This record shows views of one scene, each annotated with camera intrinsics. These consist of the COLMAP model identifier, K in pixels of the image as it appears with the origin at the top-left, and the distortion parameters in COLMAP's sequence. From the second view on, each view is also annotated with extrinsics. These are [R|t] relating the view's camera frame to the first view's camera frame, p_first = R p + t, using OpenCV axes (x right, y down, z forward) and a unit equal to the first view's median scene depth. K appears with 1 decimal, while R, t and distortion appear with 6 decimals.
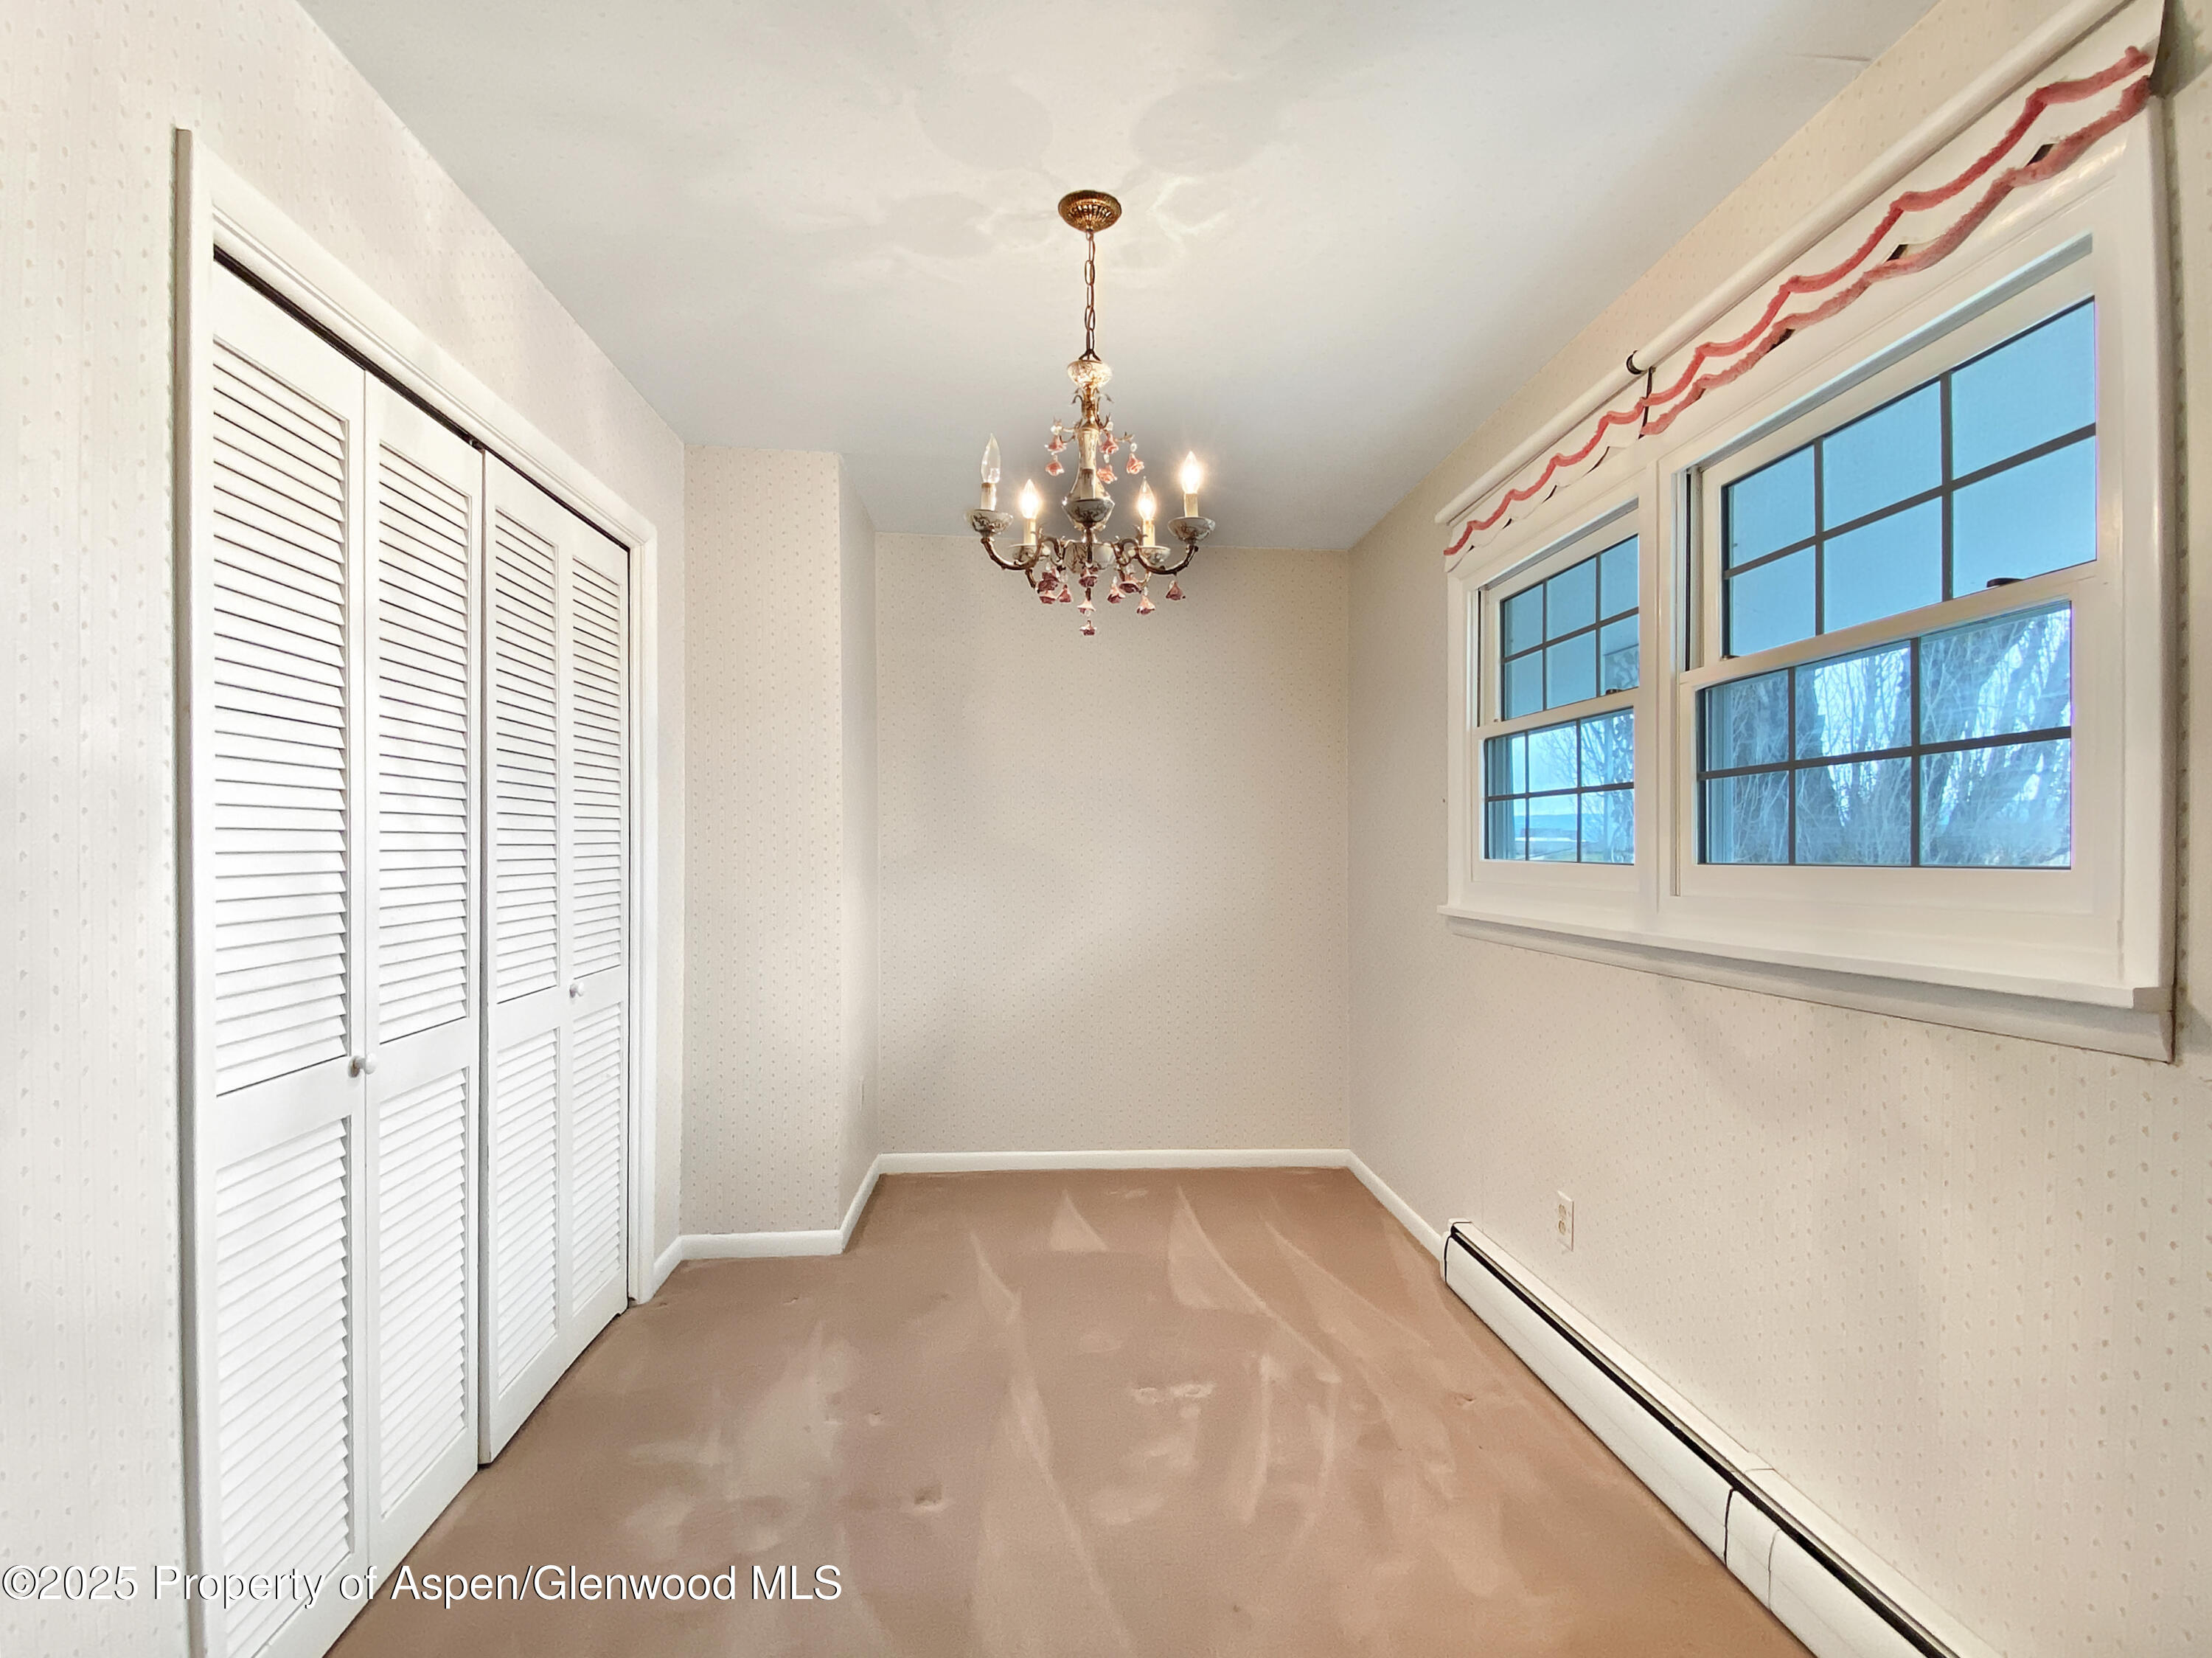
lens RADIAL K [[1089.7, 0, 1120.2], [0, 1089.7, 838.3], [0, 0, 1]] dist [0.081149, -0.062535]
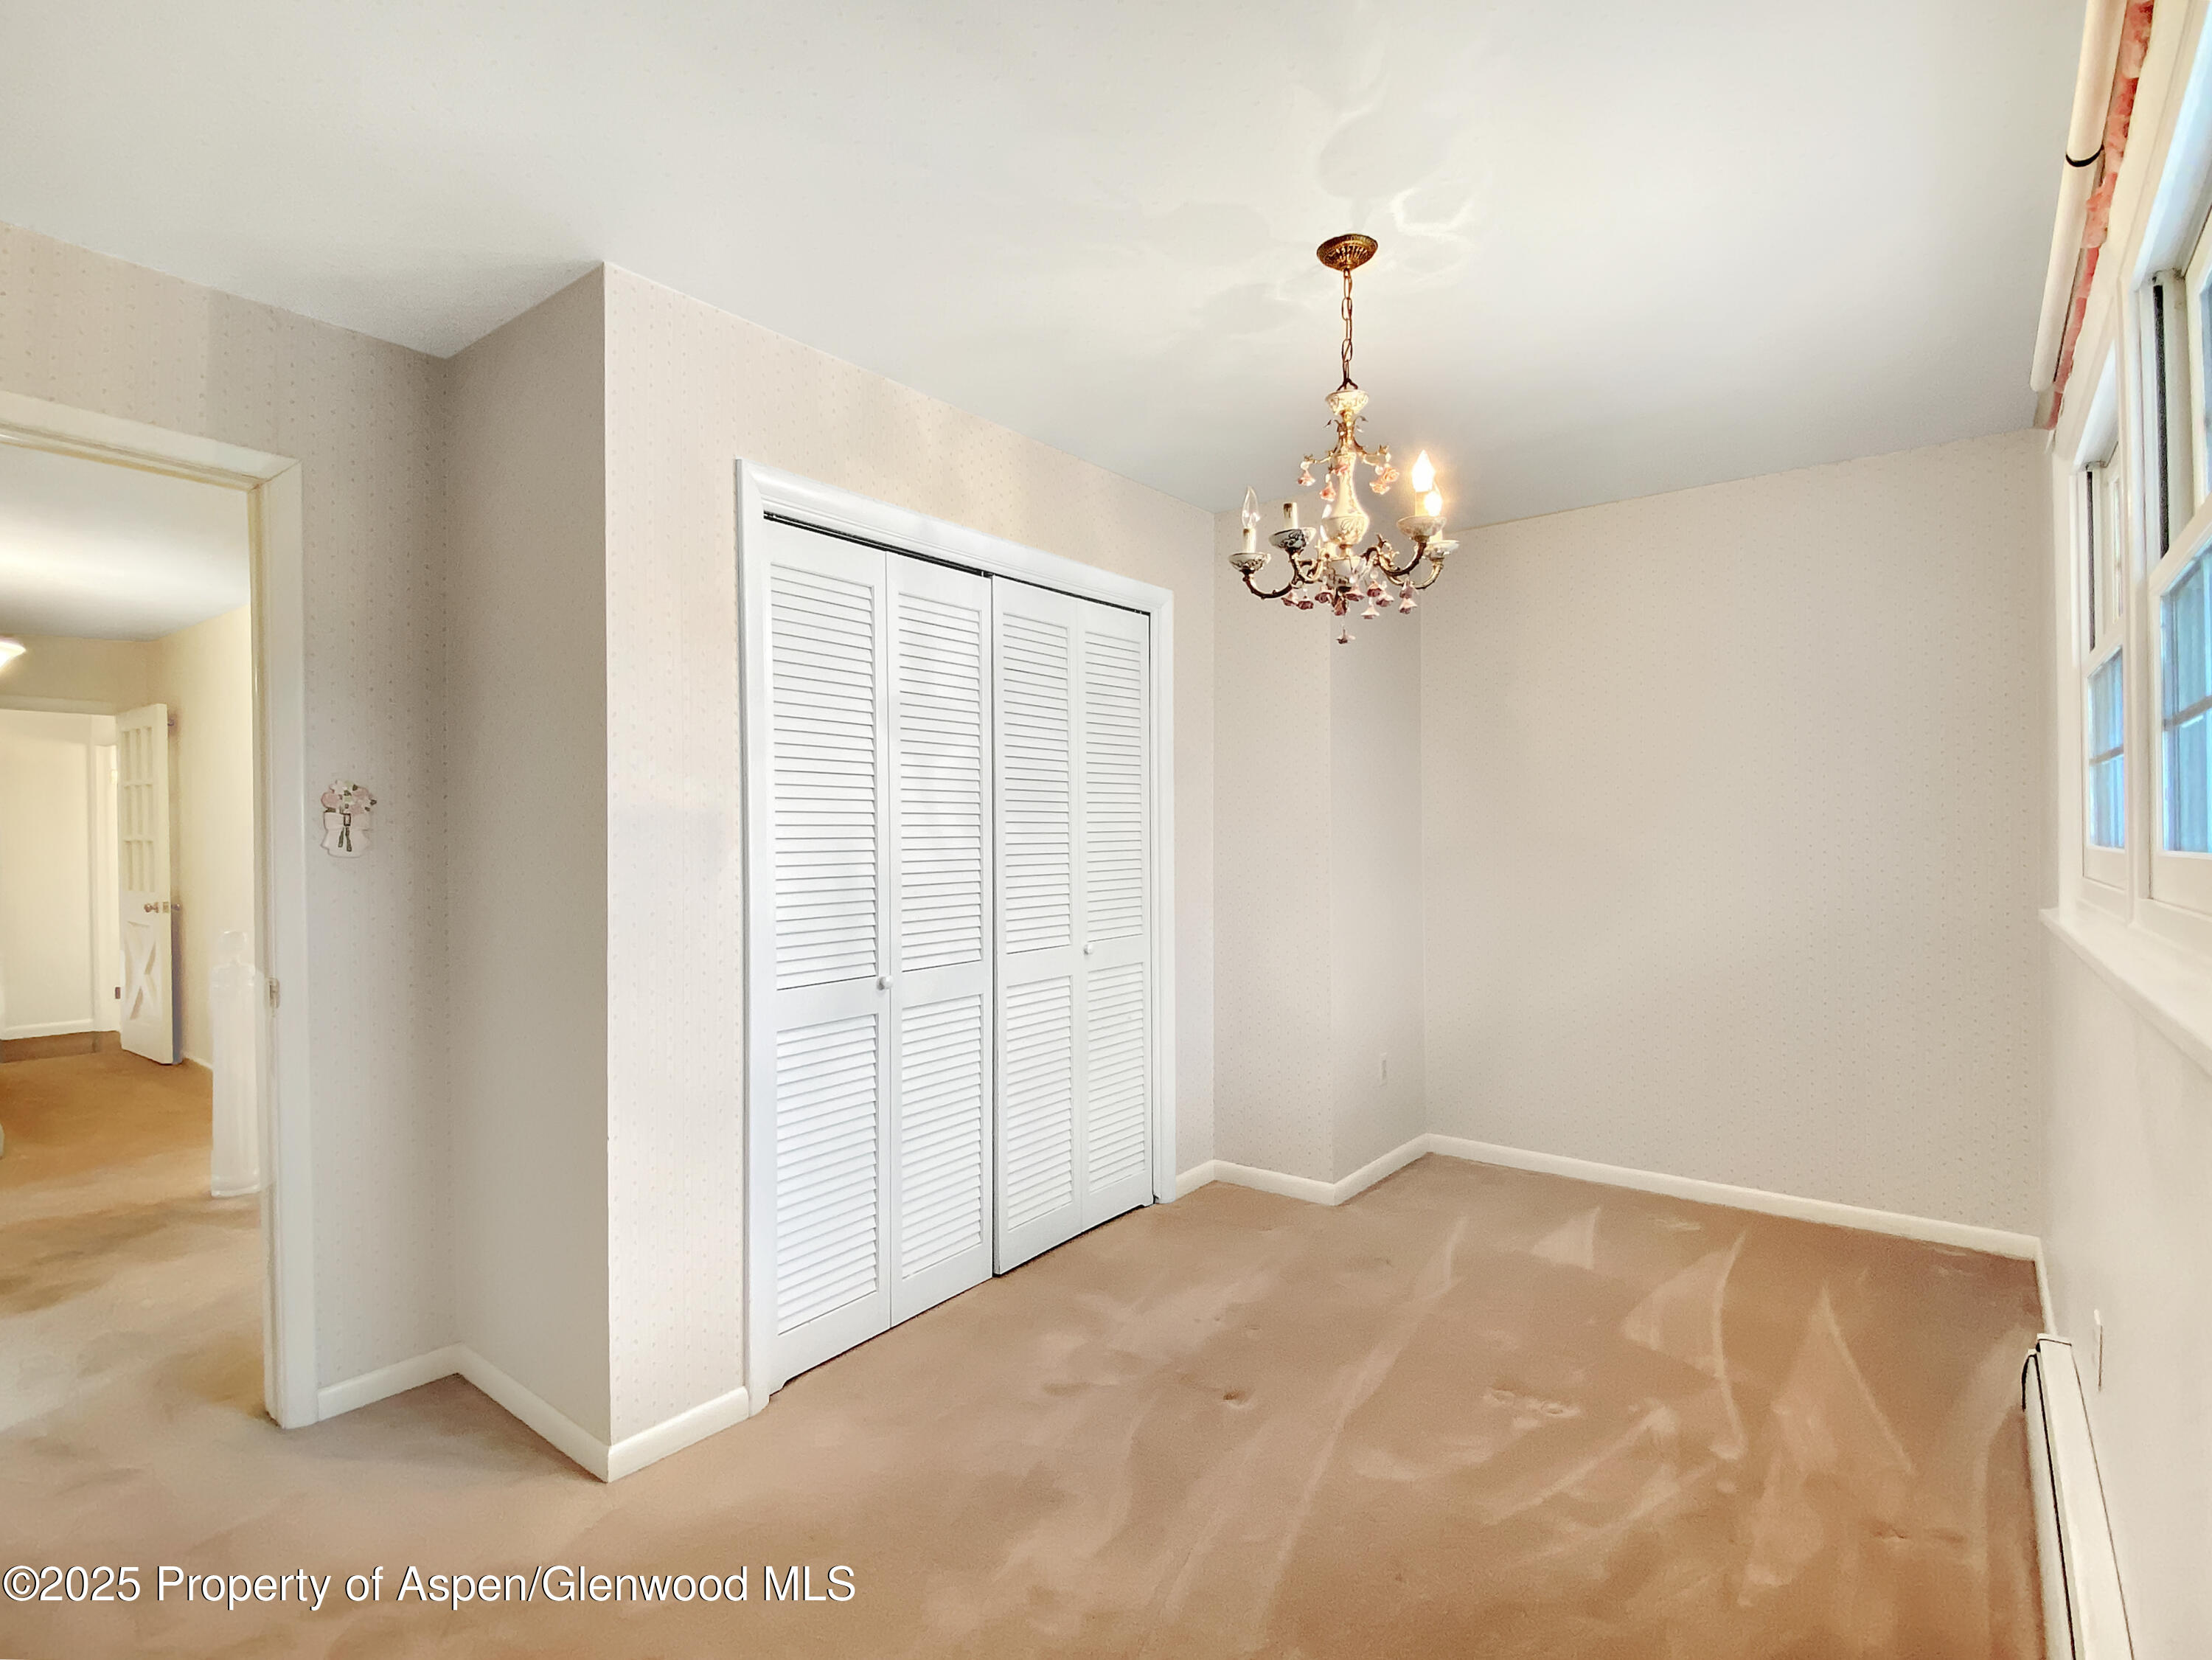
lens RADIAL K [[1068.7, 0, 1104.9], [0, 1068.7, 818.3], [0, 0, 1]] dist [0.095324, -0.057700]
pose [[0.745694, -0.030068, -0.665610, 0.478478], [0.022118, 0.999548, -0.020374, 0.003529], [0.665922, 0.000471, 0.746022, 0.045429]]
